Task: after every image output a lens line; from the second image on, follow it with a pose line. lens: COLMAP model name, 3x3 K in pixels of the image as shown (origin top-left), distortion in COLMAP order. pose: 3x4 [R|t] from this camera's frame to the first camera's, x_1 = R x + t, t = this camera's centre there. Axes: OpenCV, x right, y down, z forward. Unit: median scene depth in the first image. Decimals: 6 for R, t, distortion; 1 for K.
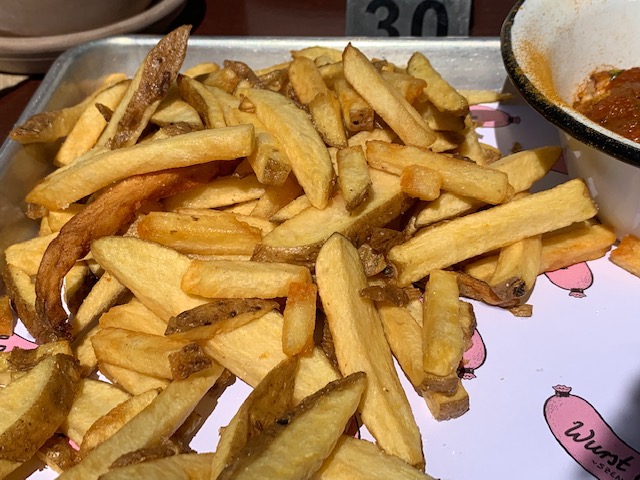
lens RADIAL K [[991.9, 0, 320.0], [0, 991.9, 240.0], [0, 0, 1]] dist [0.006587, 0.007779]
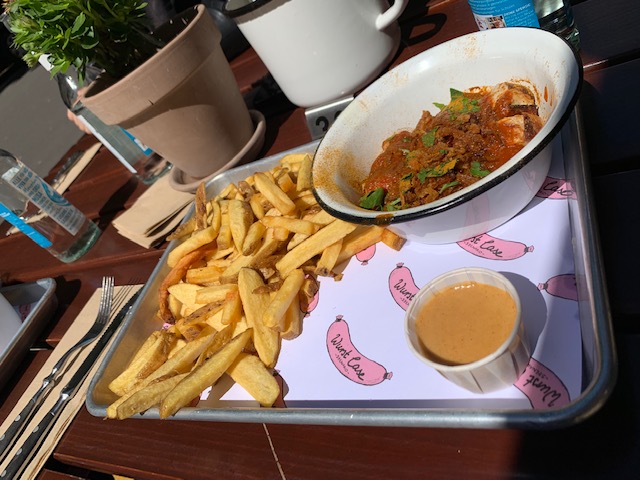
lens RADIAL K [[488.3, 0, 320.0], [0, 488.3, 240.0], [0, 0, 1]] dist [0.007809, 0.003347]
pose [[0.868684, -0.212681, -0.447386, 0.712171], [0.272186, 0.959520, 0.072358, -0.103707], [0.413887, -0.184629, 0.891409, 0.040696]]
